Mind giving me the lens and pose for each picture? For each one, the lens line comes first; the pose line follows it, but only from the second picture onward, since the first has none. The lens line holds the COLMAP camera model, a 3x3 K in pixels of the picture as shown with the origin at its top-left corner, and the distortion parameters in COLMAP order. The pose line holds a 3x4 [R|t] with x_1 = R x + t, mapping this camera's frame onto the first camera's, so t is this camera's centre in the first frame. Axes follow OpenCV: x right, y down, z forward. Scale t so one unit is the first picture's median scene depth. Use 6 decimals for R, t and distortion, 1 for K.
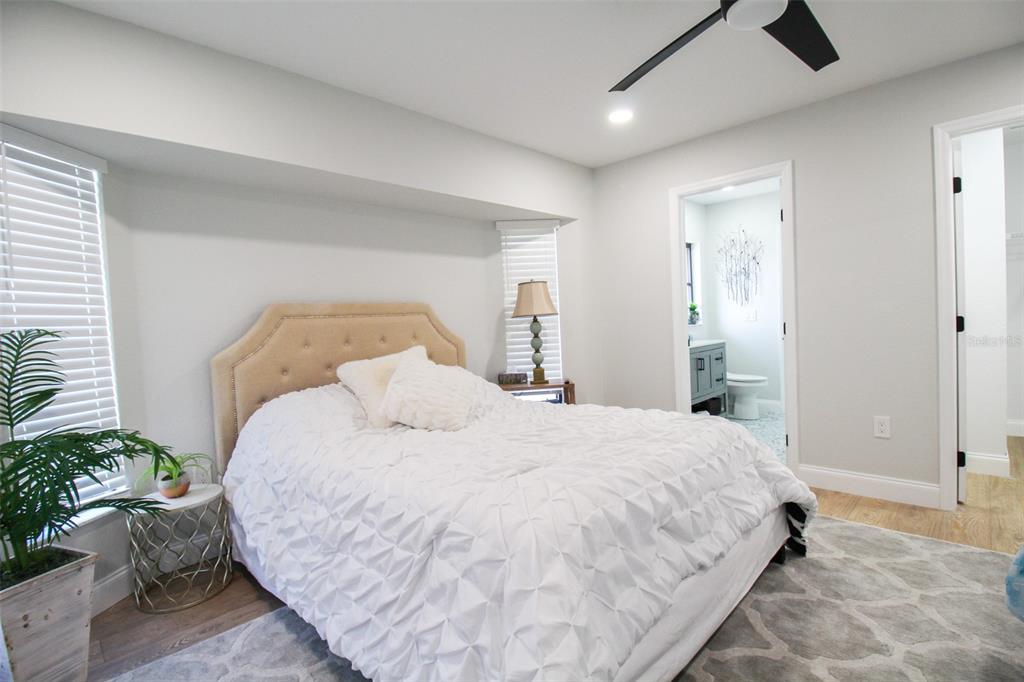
lens RADIAL K [[485.8, 0, 517.5], [0, 485.8, 339.1], [0, 0, 1]] dist [0.002400, -0.014871]
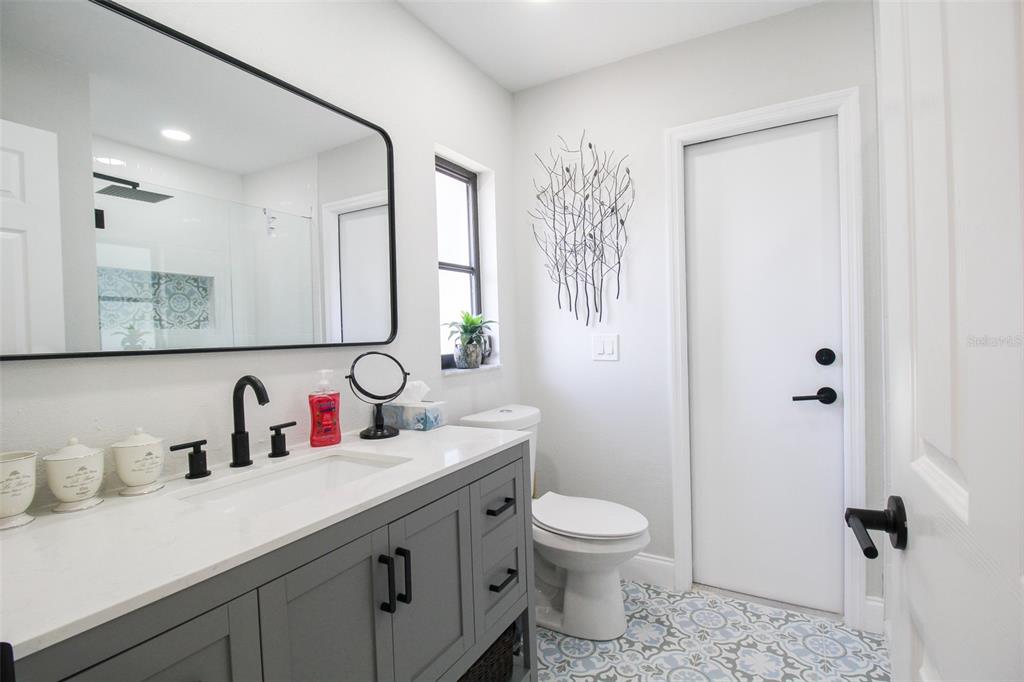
lens RADIAL K [[485.8, 0, 517.5], [0, 485.8, 339.1], [0, 0, 1]] dist [0.002400, -0.014871]
pose [[0.967212, 0.009183, 0.253803, 0.292247], [-0.002645, 0.999656, -0.026090, -0.043743], [-0.253955, 0.024564, 0.966904, 0.599419]]
